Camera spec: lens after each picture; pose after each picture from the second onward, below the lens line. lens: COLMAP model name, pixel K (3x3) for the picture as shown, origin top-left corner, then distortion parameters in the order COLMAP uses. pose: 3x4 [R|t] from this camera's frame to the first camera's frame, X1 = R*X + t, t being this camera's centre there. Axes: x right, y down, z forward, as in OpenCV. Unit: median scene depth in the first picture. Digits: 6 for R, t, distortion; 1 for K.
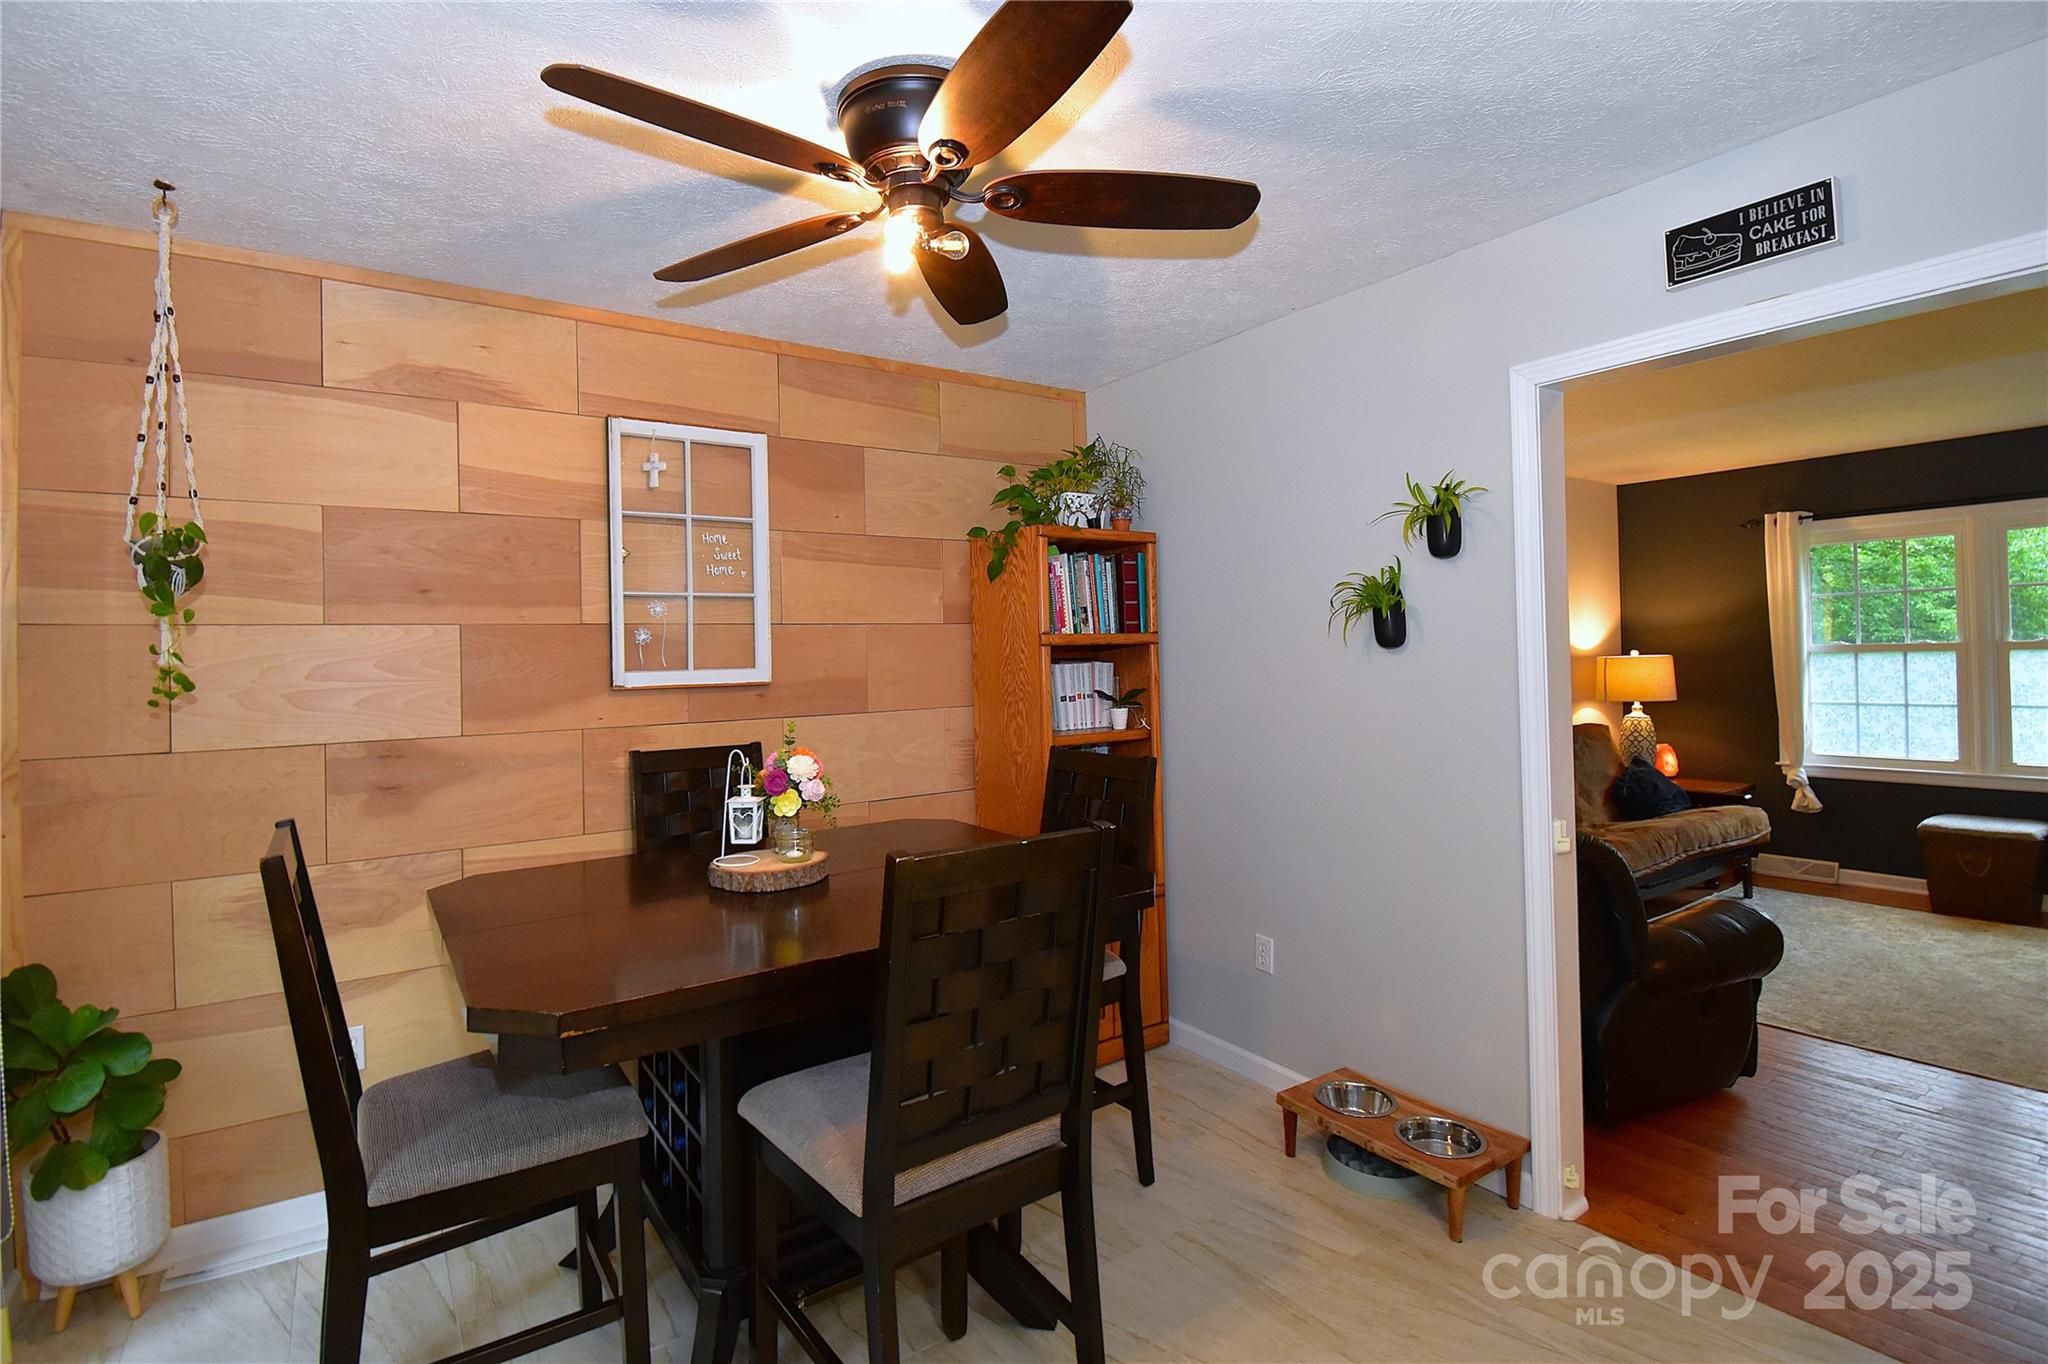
lens RADIAL K [[923.7, 0, 1022.0], [0, 923.7, 671.4], [0, 0, 1]] dist [0.000556, -0.015218]
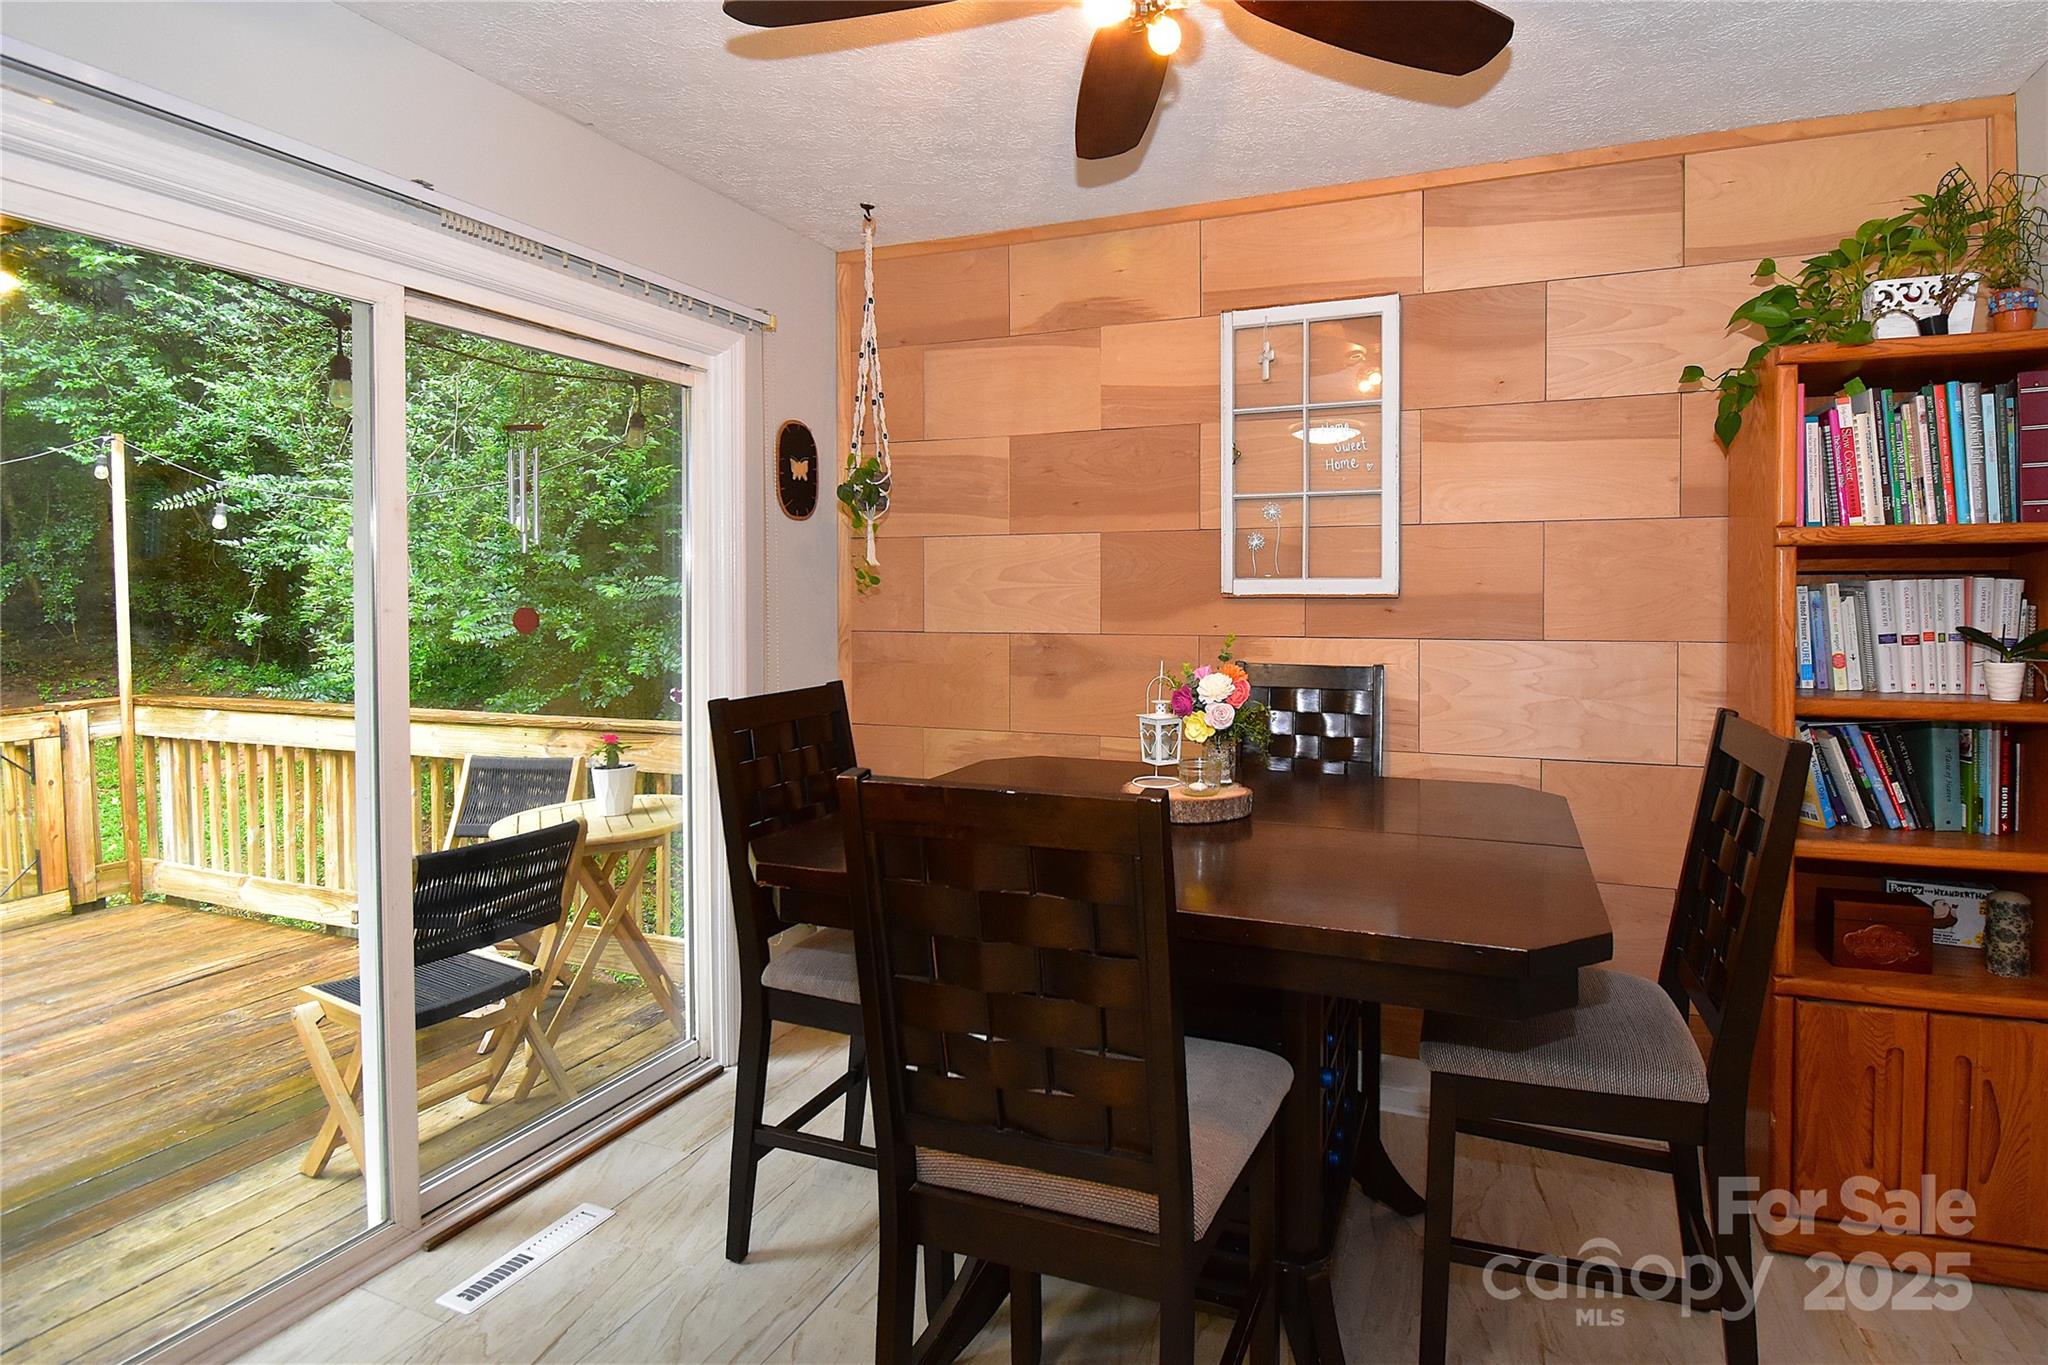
lens RADIAL K [[977.1, 0, 1007.9], [0, 977.1, 620.6], [0, 0, 1]] dist [-0.003708, -0.001482]
pose [[0.583616, 0.049645, -0.810511, 0.248601], [-0.023475, 0.998744, 0.044272, 0.004542], [0.811691, -0.006811, 0.584048, 0.211646]]
